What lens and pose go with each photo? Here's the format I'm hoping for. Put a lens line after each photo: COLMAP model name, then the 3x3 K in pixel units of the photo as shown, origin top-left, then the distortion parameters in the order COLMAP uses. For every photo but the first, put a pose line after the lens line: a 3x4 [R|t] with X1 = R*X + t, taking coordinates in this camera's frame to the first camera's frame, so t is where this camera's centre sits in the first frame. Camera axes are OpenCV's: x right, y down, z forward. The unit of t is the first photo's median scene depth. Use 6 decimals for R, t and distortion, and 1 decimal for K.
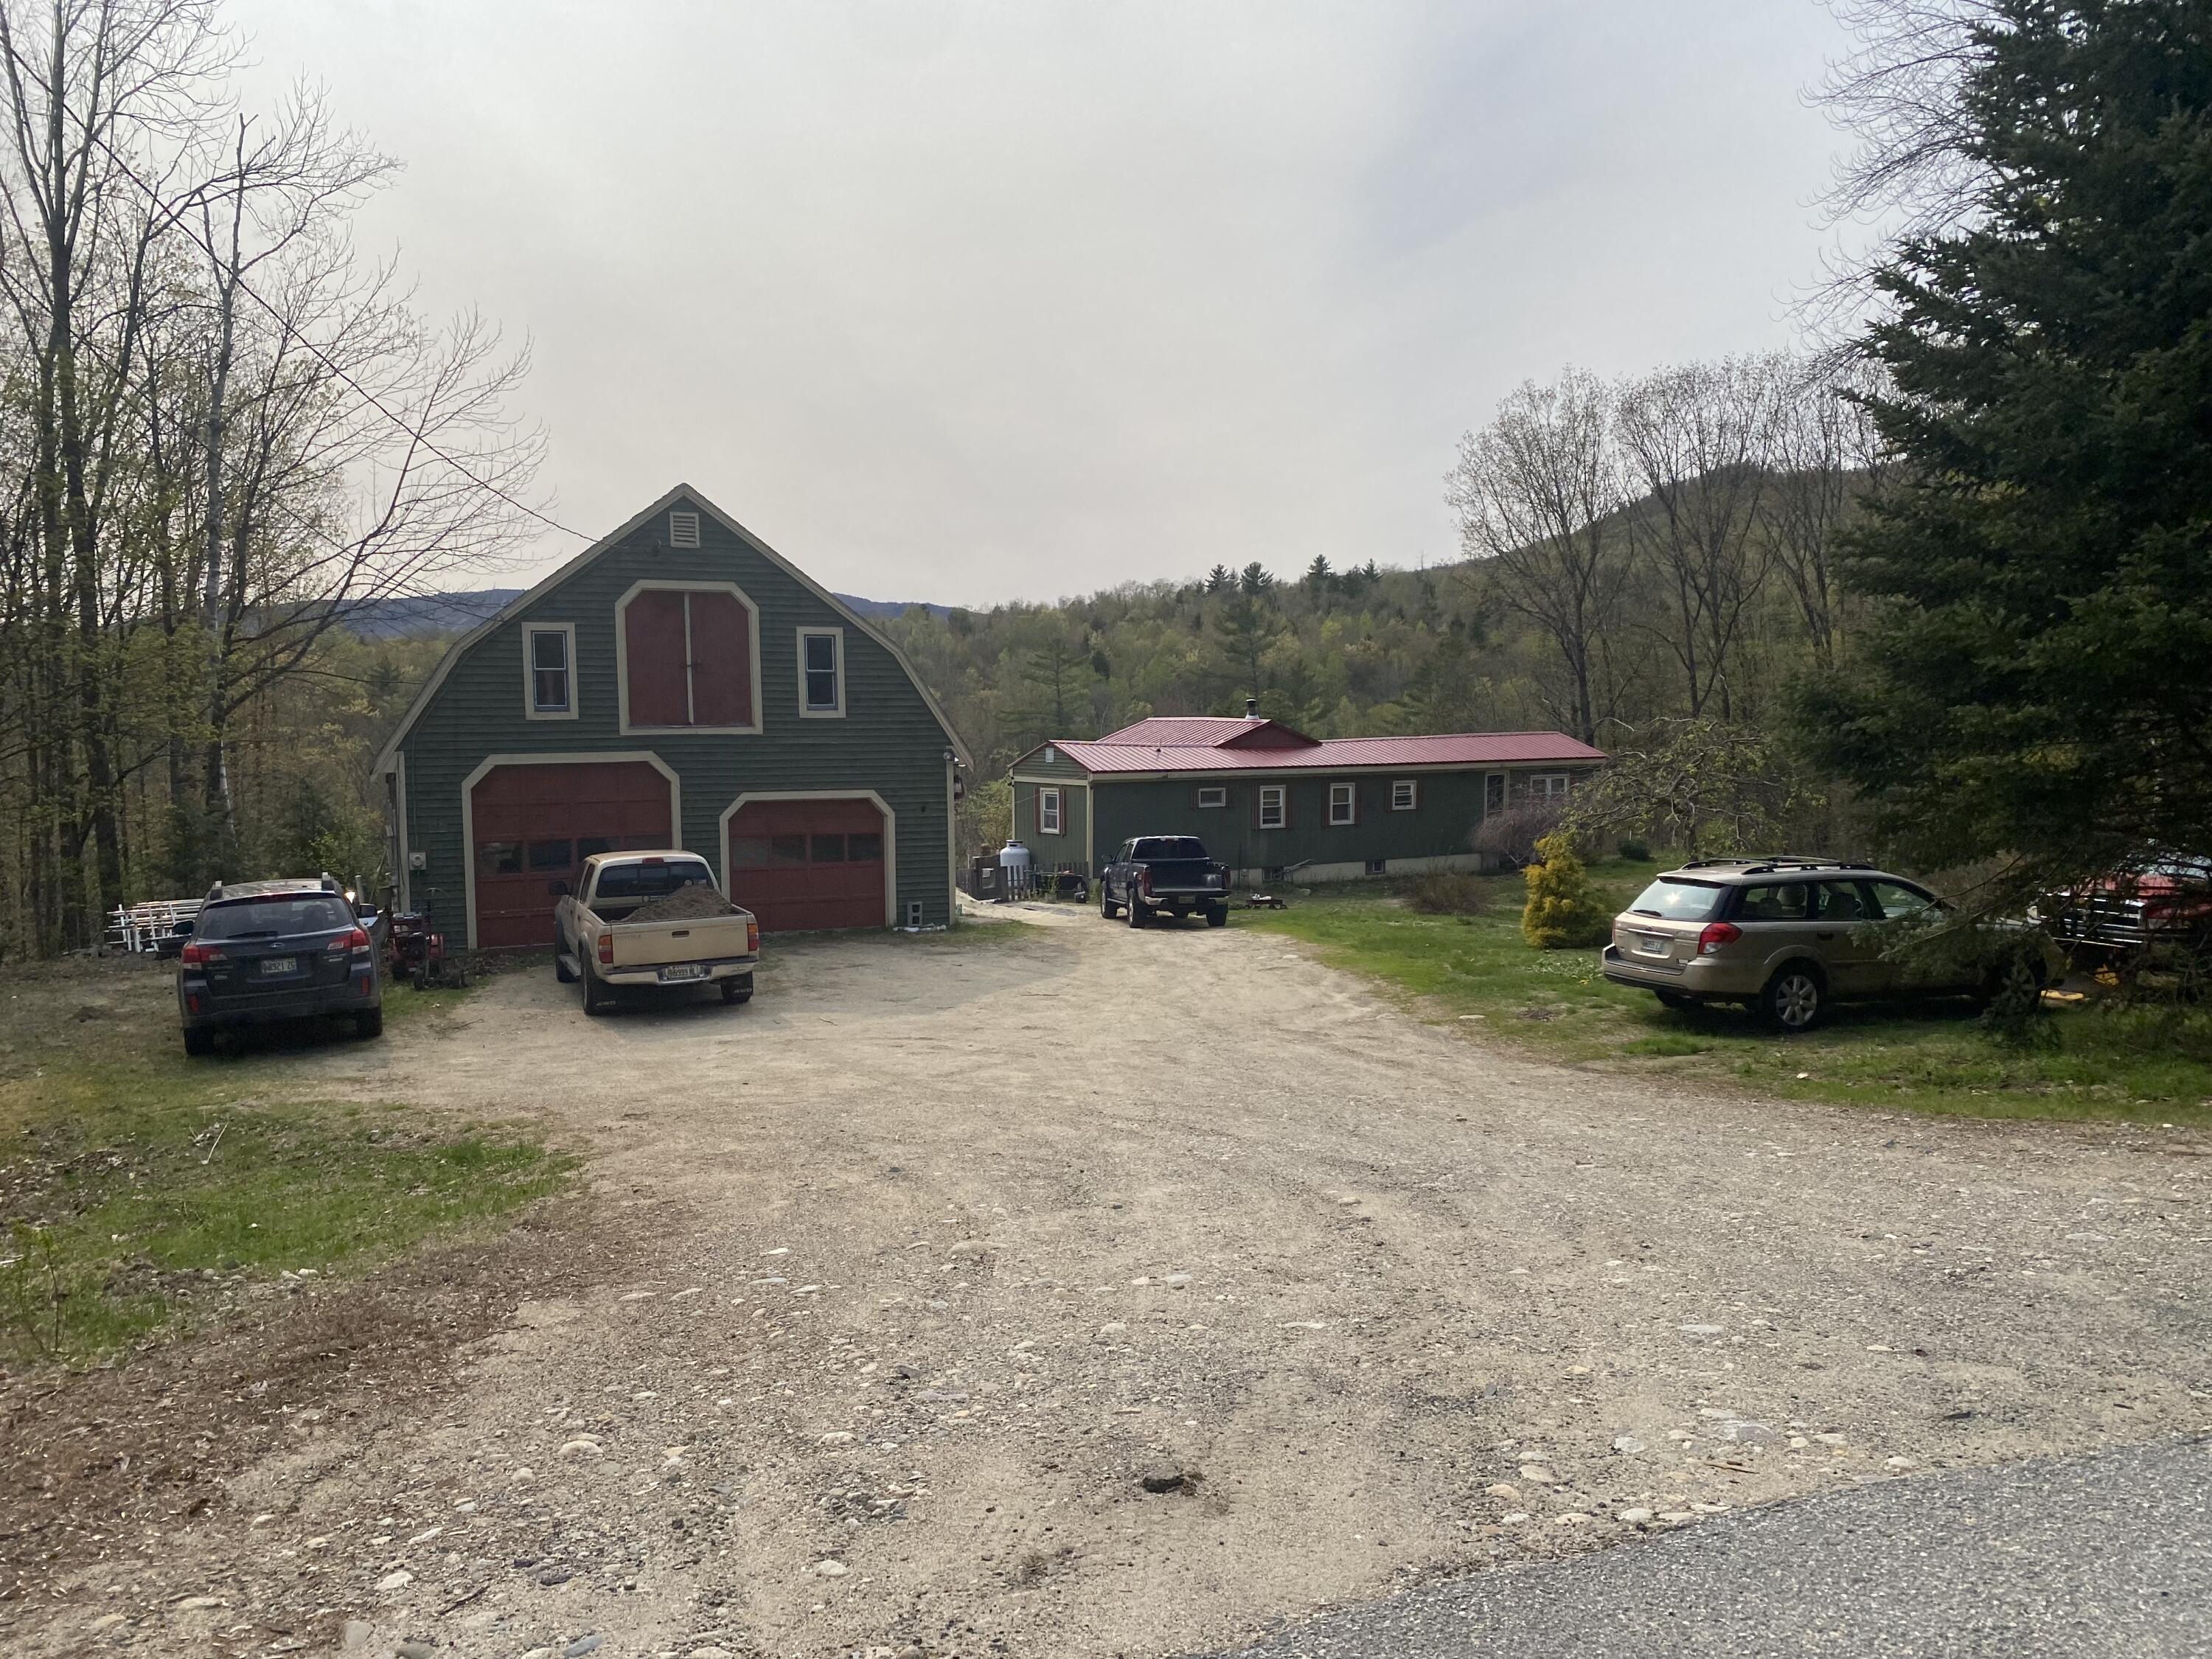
lens RADIAL K [[1663.1, 0, 1077.8], [0, 1663.1, 860.7], [0, 0, 1]] dist [0.064769, -0.084472]
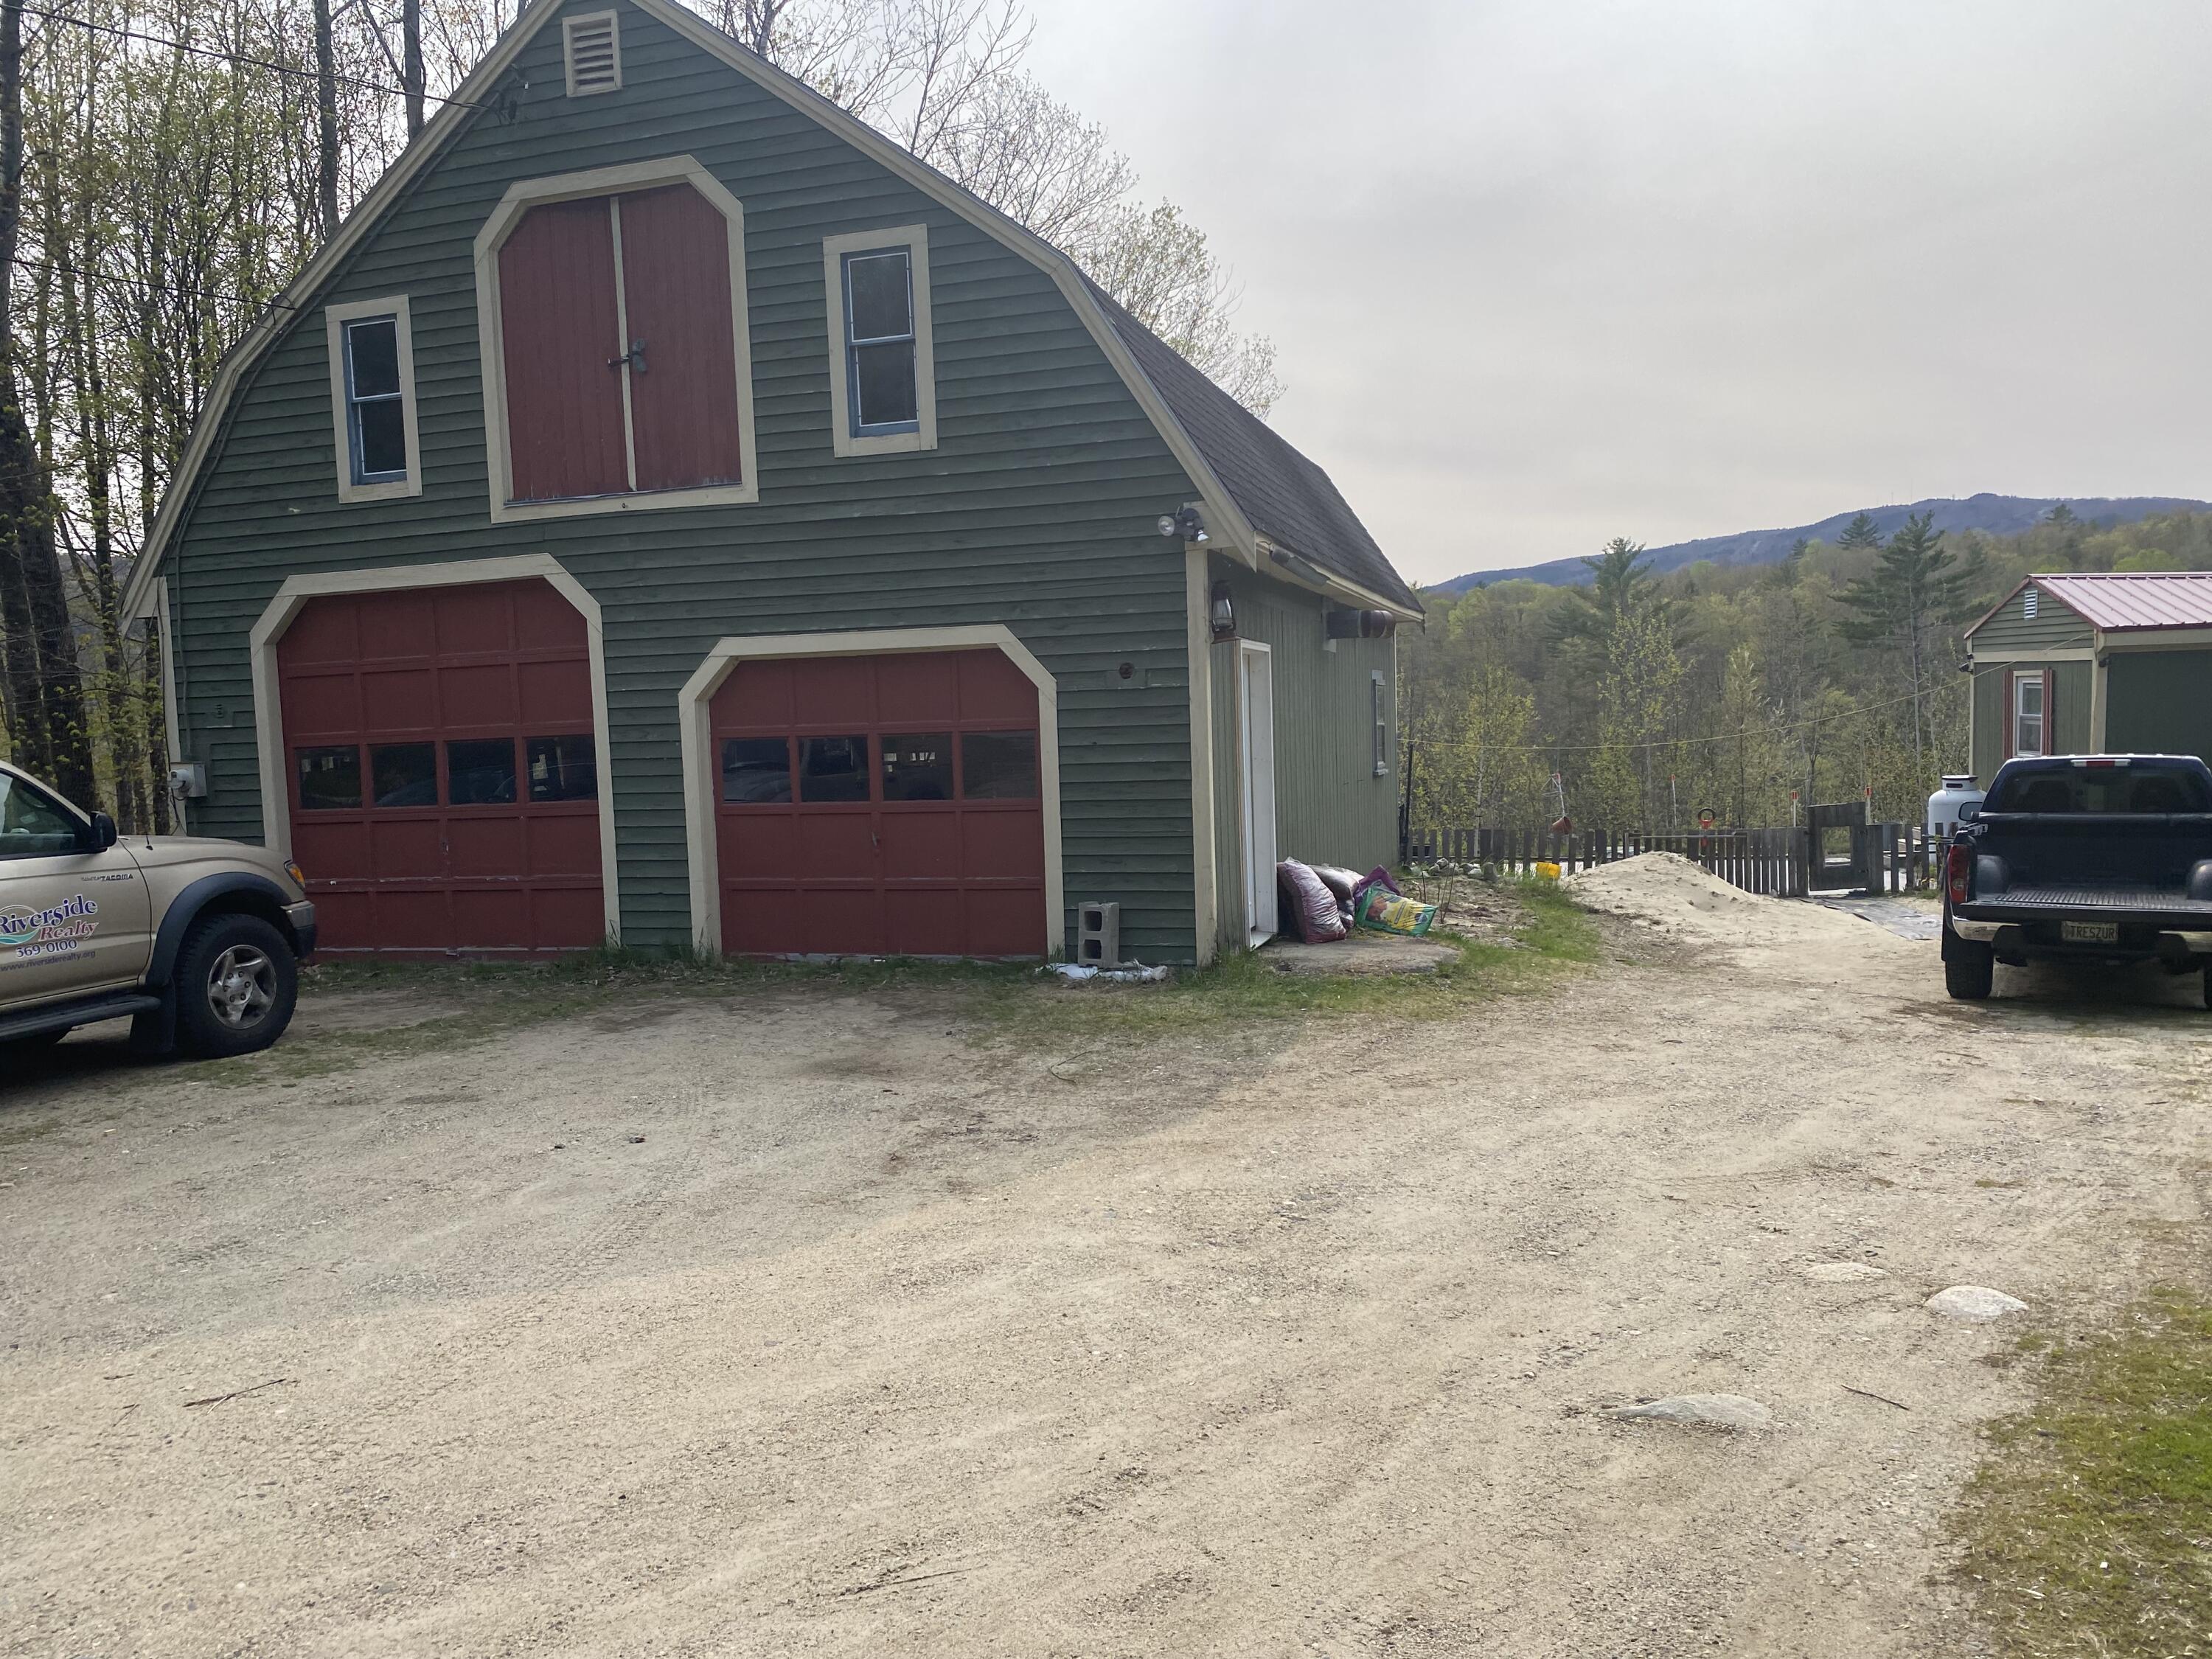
lens RADIAL K [[1663.1, 0, 1077.8], [0, 1663.1, 860.7], [0, 0, 1]] dist [0.064769, -0.084472]
pose [[0.759352, 0.041604, -0.649349, 0.092840], [-0.020944, 0.999000, 0.039513, -0.000738], [0.650343, -0.016405, 0.759464, 0.412417]]
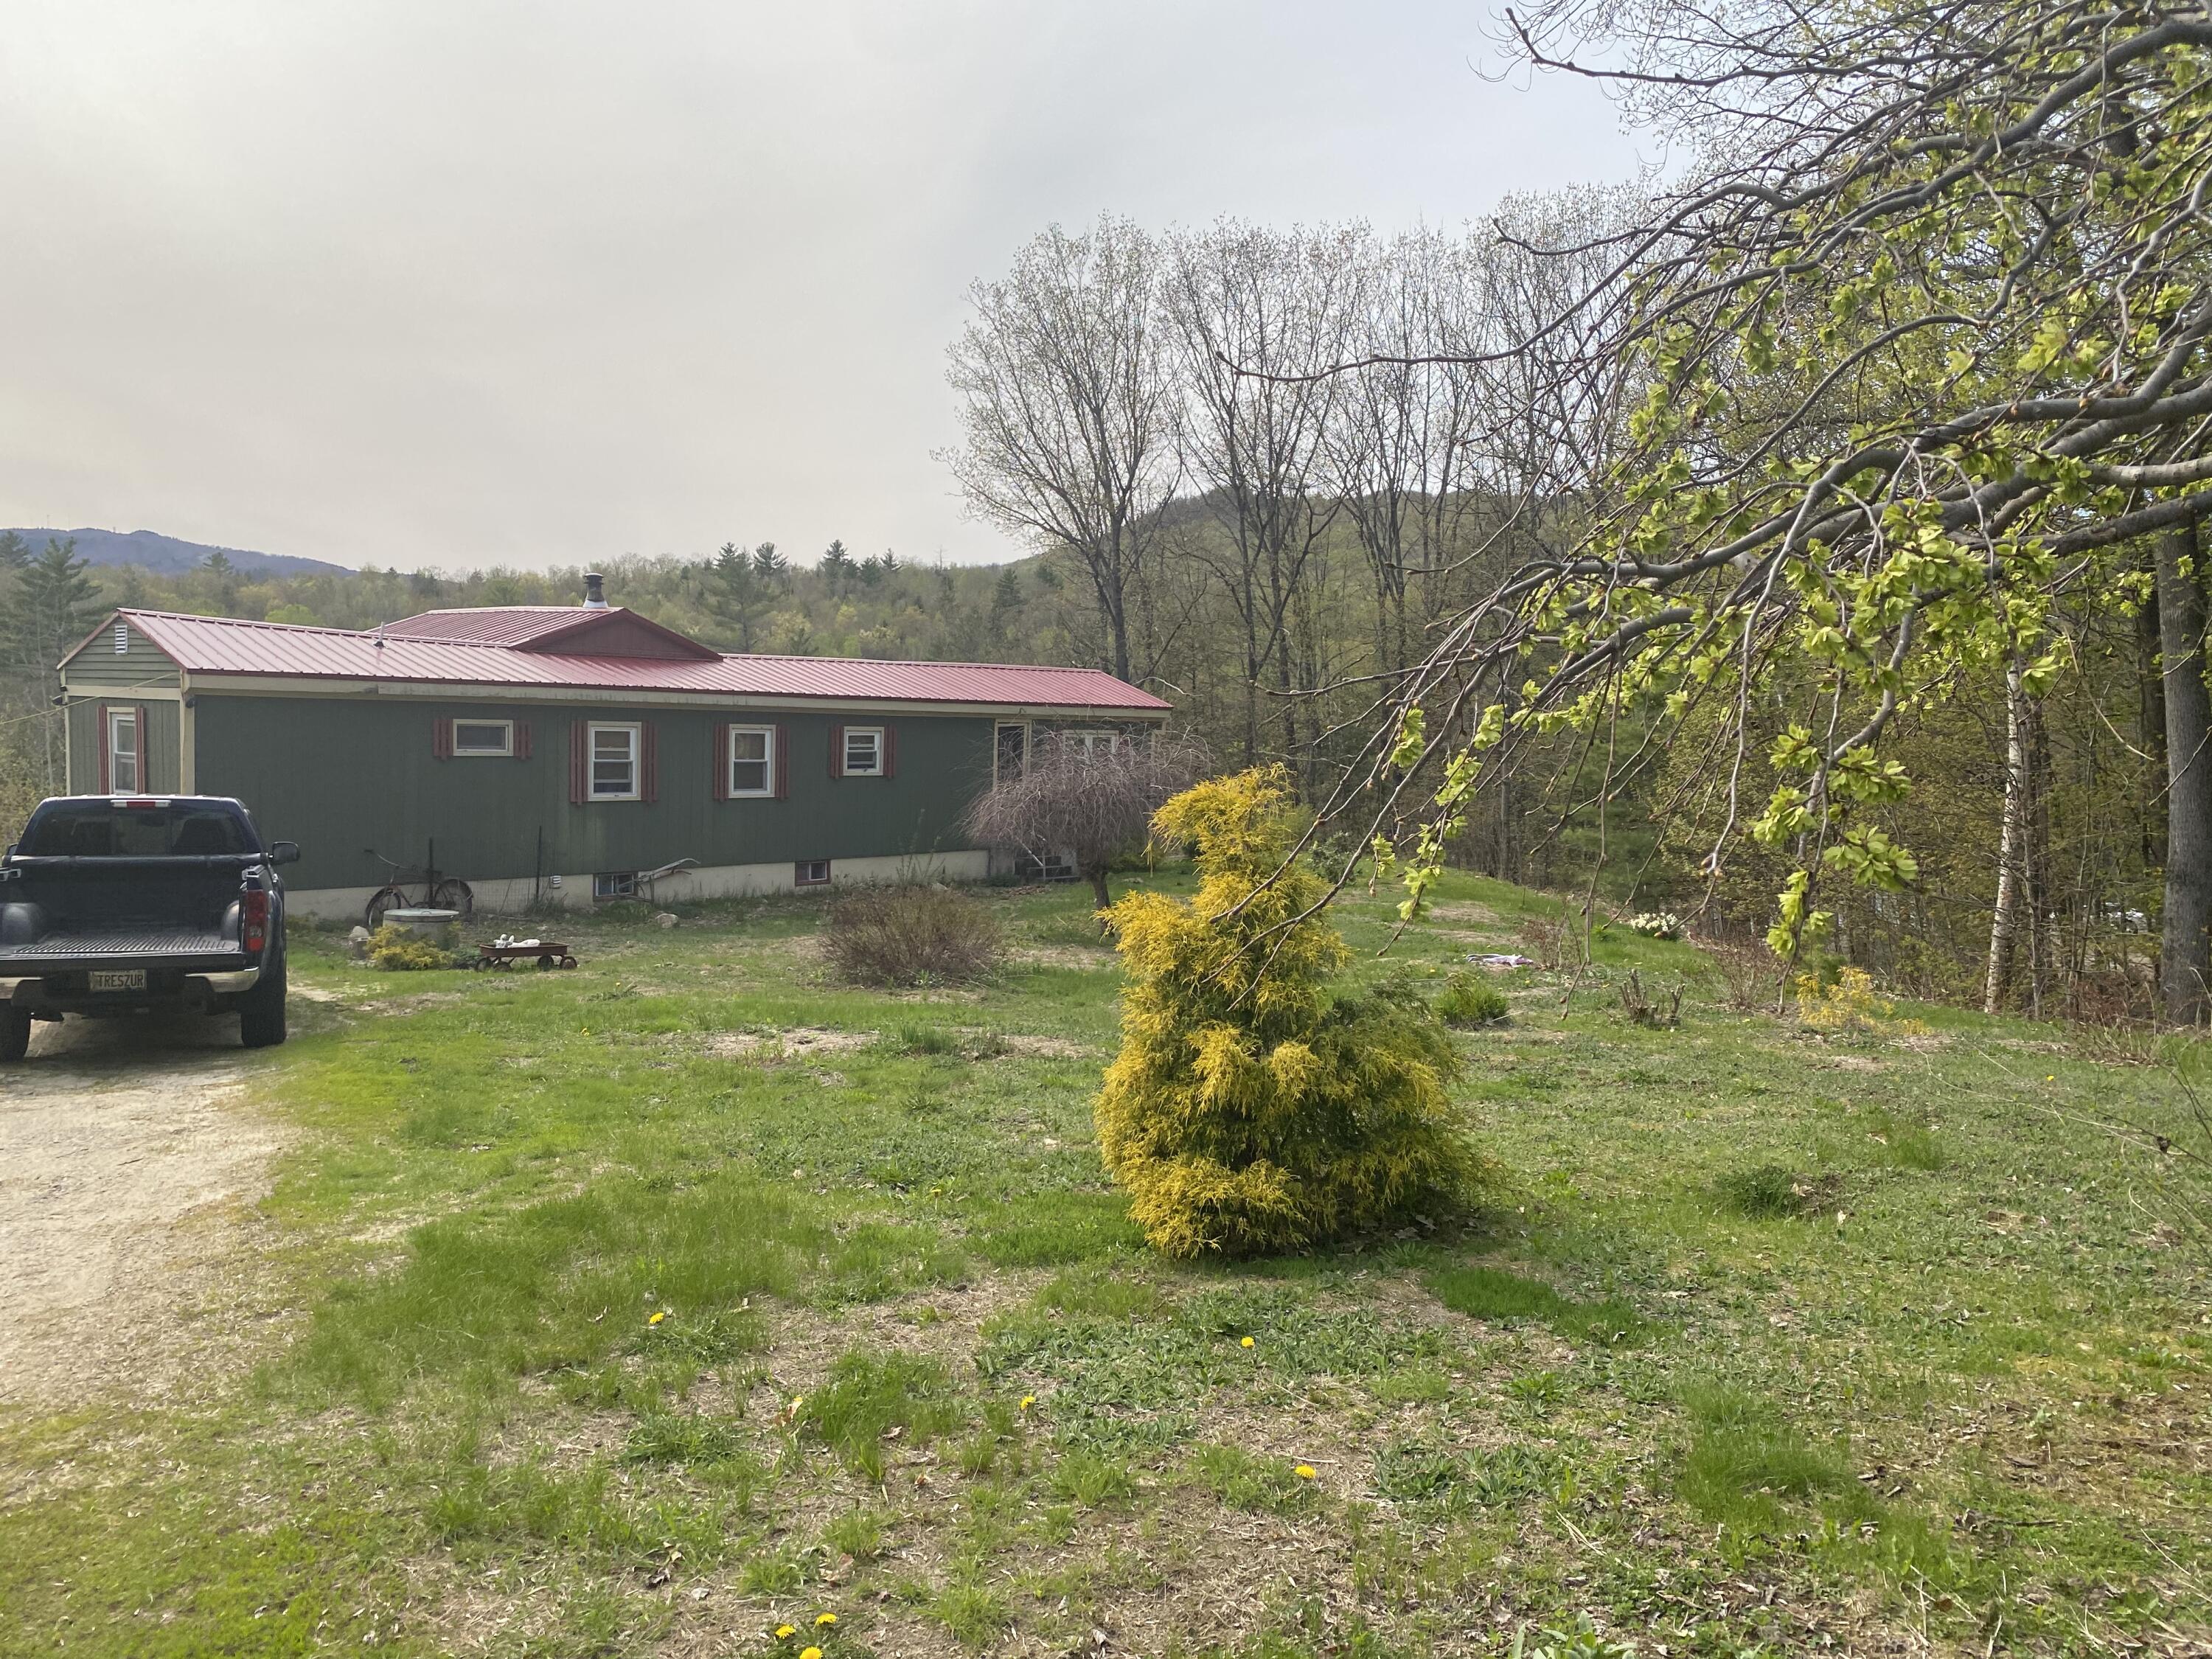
lens RADIAL K [[1663.1, 0, 1077.8], [0, 1663.1, 860.7], [0, 0, 1]] dist [0.064769, -0.084472]
pose [[0.959485, 0.007454, 0.281660, 0.108188], [-0.008117, 0.999966, 0.001188, -0.001783], [-0.281642, -0.003426, 0.959513, 0.431577]]
